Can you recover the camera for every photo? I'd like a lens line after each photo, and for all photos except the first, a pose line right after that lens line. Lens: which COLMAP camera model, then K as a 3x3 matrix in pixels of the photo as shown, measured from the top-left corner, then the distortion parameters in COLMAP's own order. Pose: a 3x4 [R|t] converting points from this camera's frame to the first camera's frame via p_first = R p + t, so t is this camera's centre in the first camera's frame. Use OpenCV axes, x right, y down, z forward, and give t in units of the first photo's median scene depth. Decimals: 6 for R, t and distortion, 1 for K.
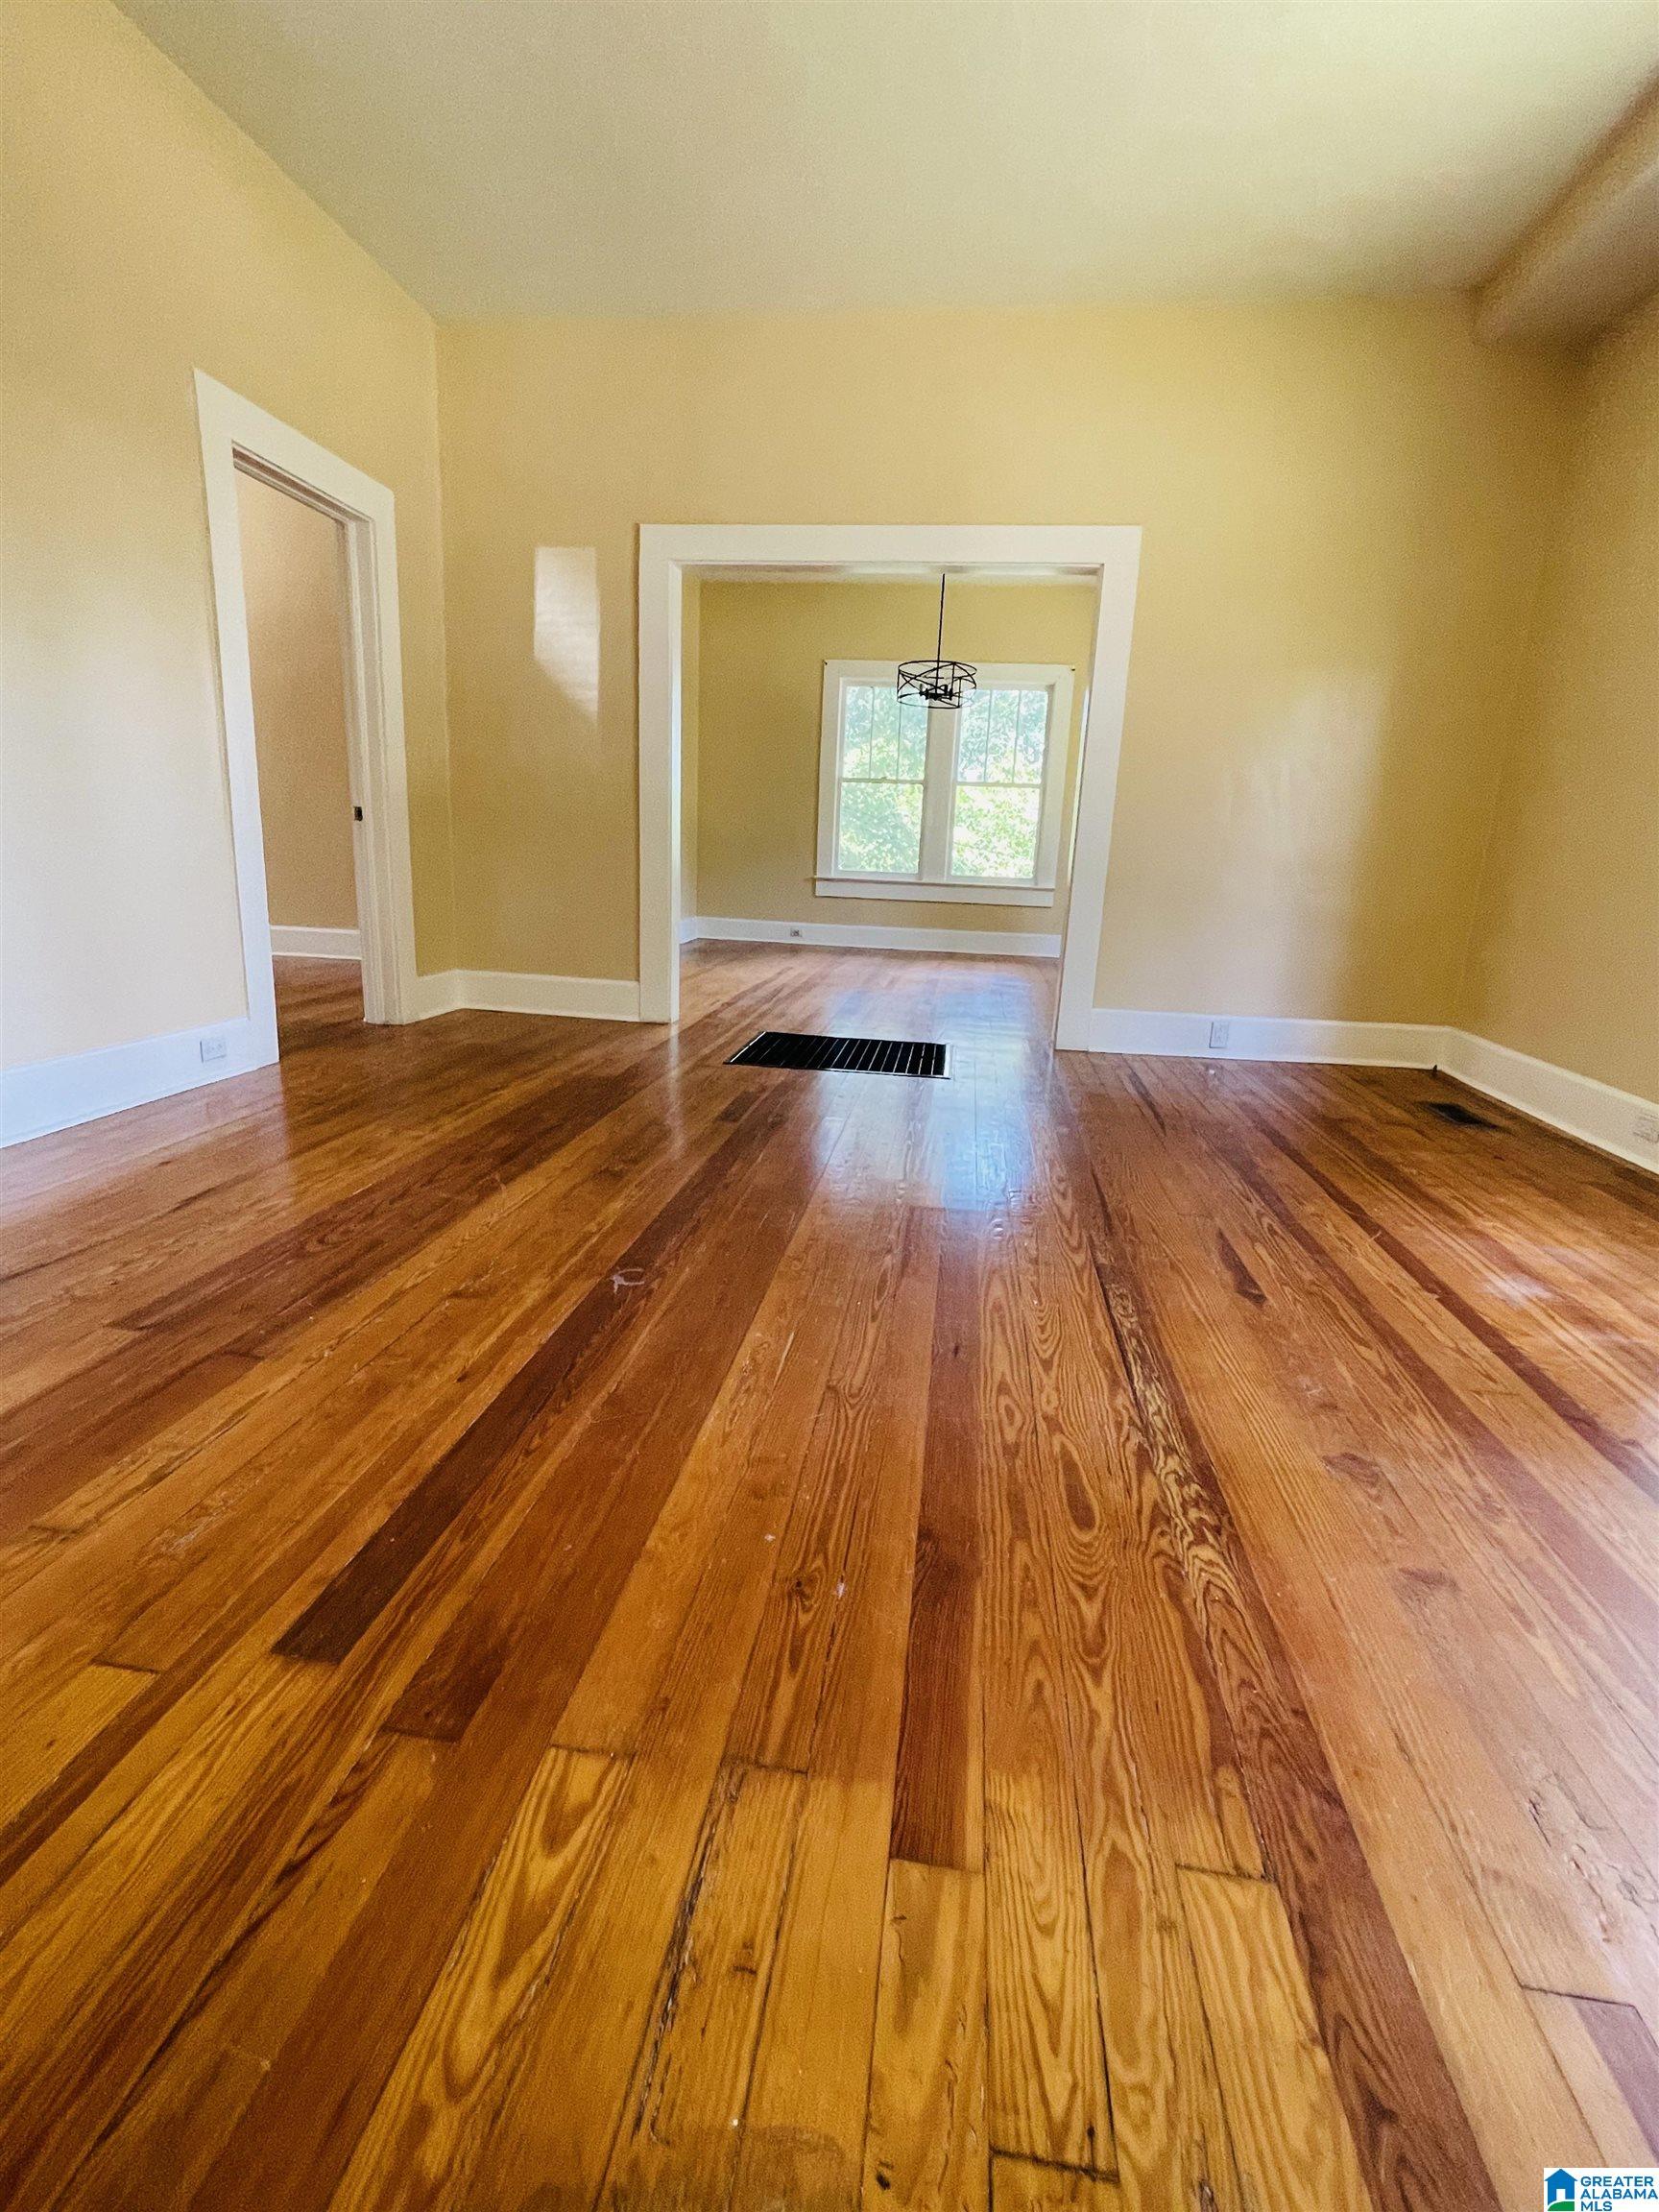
lens RADIAL K [[1038.2, 0, 829.4], [0, 1038.2, 1109.7], [0, 0, 1]] dist [-0.002329, -0.000366]
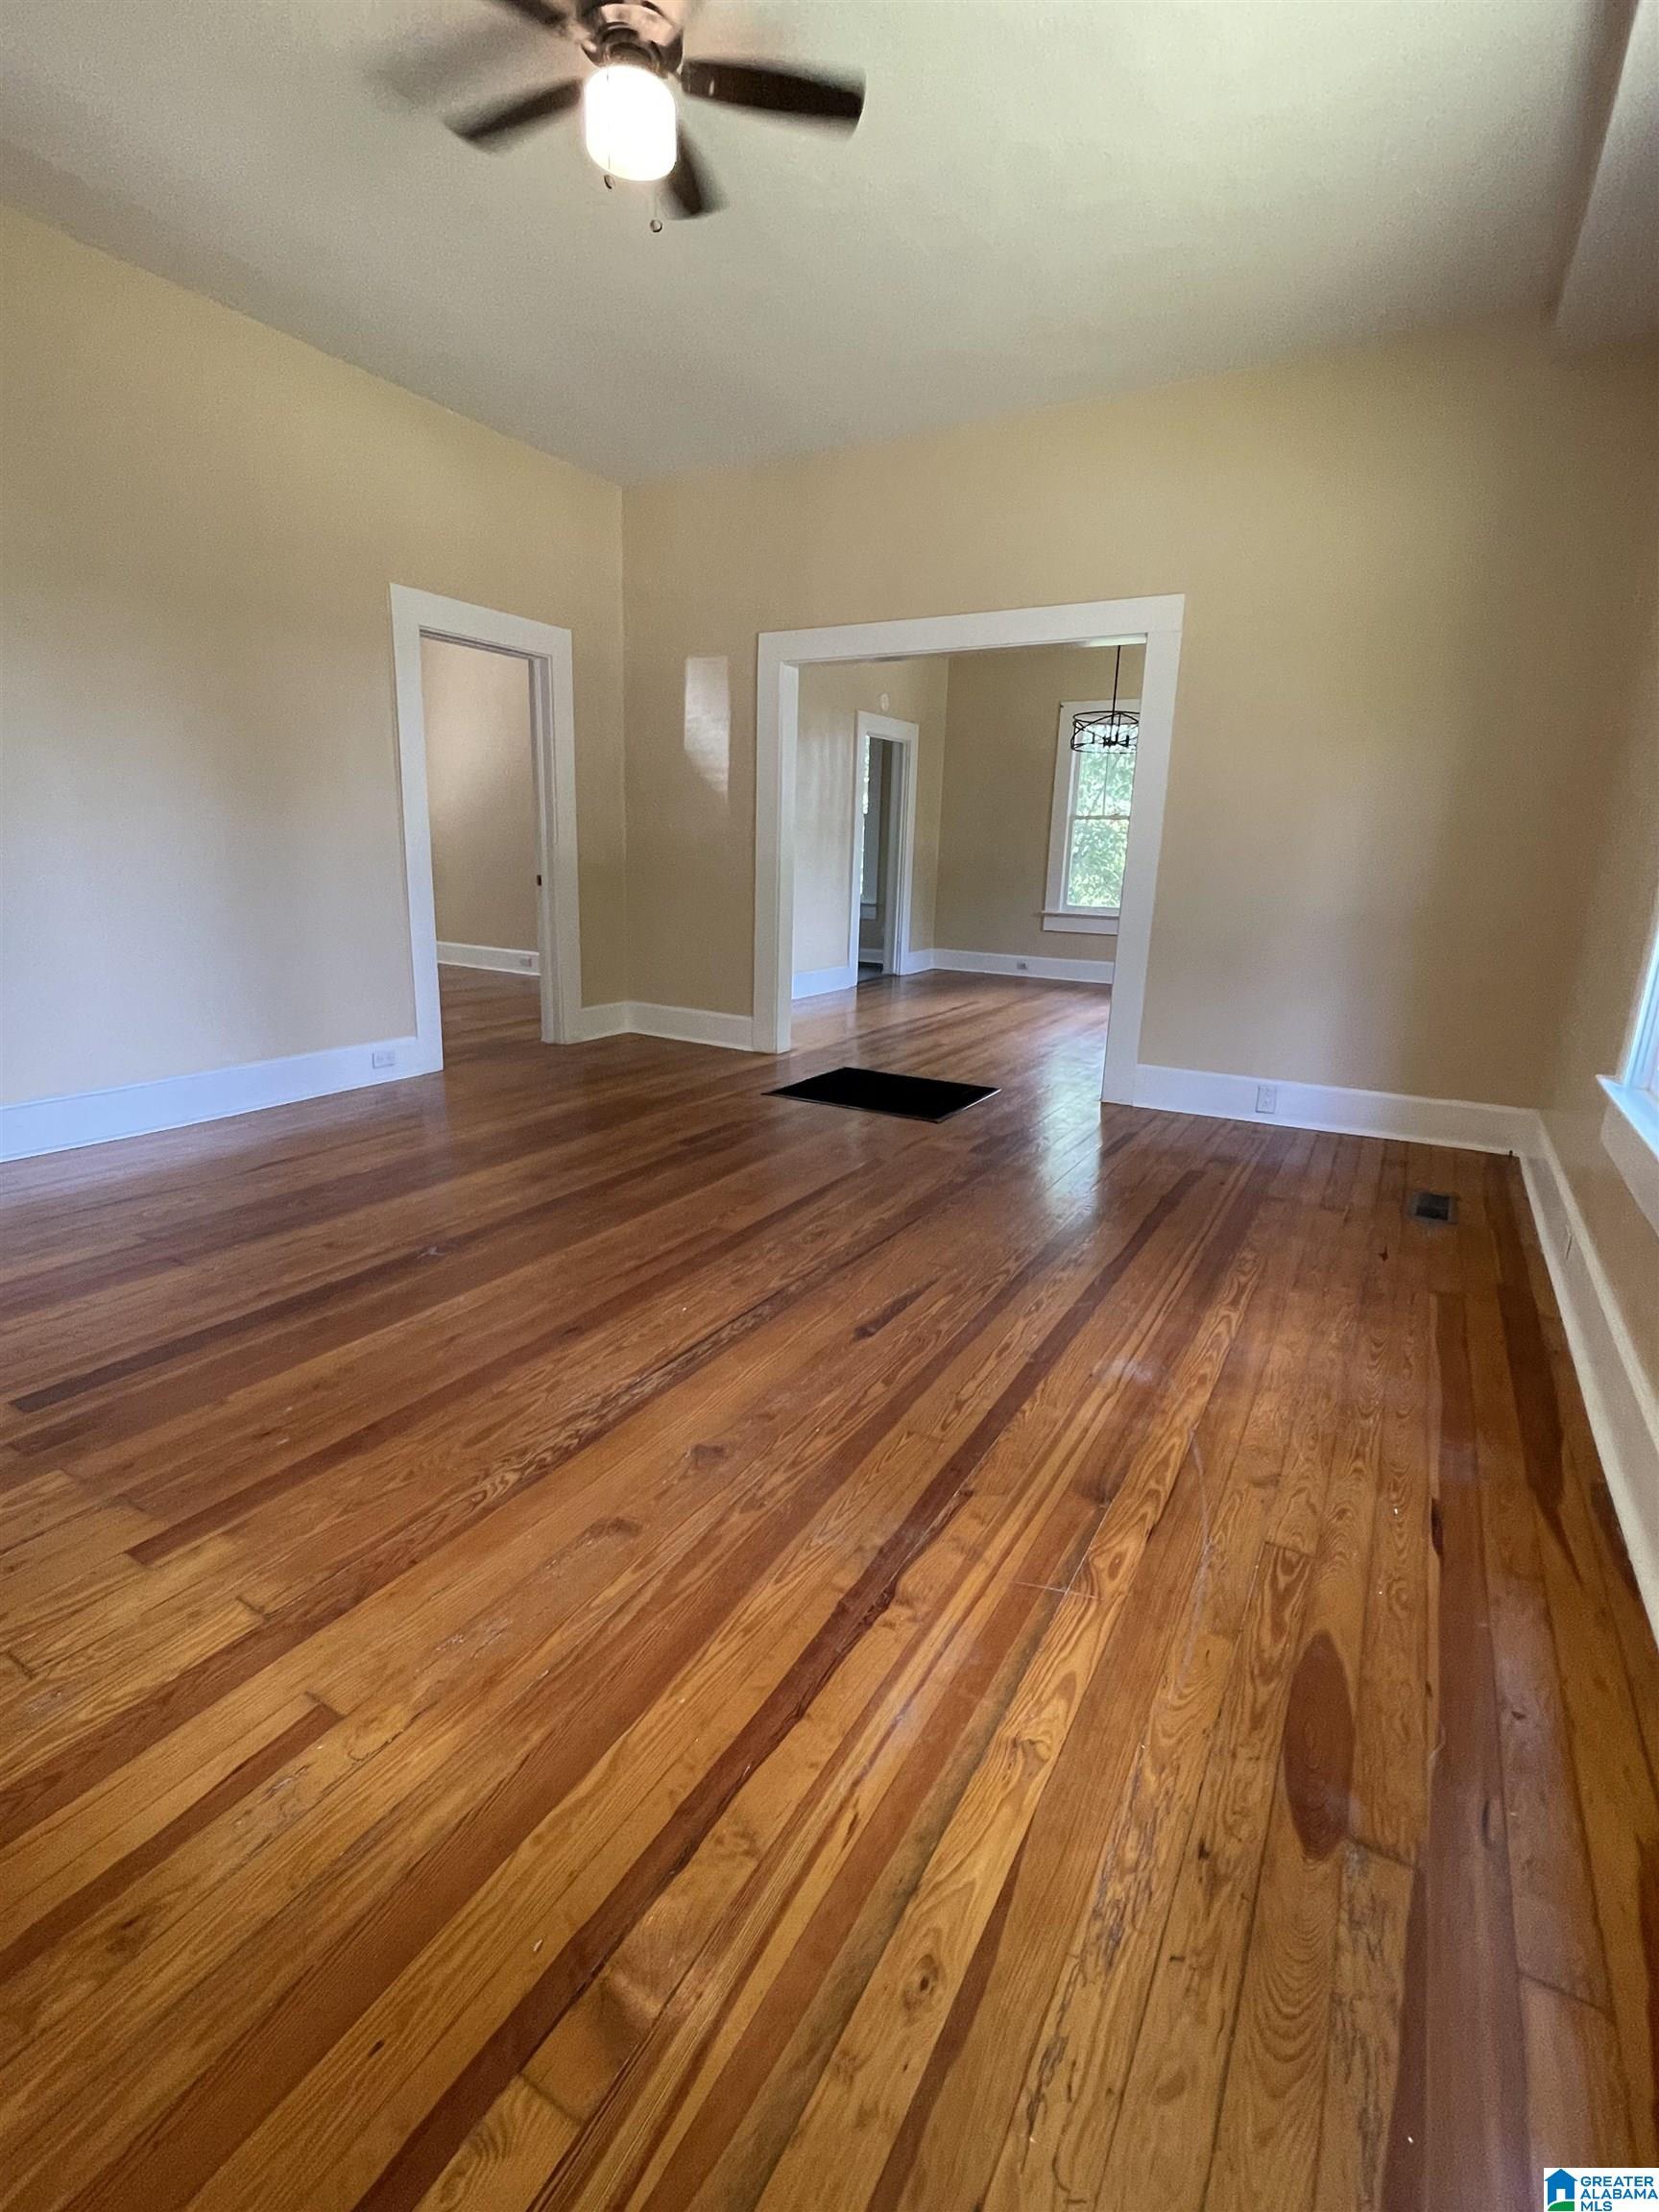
lens RADIAL K [[1038.2, 0, 816.9], [0, 1038.2, 1104.8], [0, 0, 1]] dist [-0.002329, -0.000366]
pose [[0.920606, 0.073005, -0.383608, 0.699083], [-0.079061, 0.996870, -0.000019, -0.064972], [0.382406, 0.030346, 0.923496, -0.098235]]
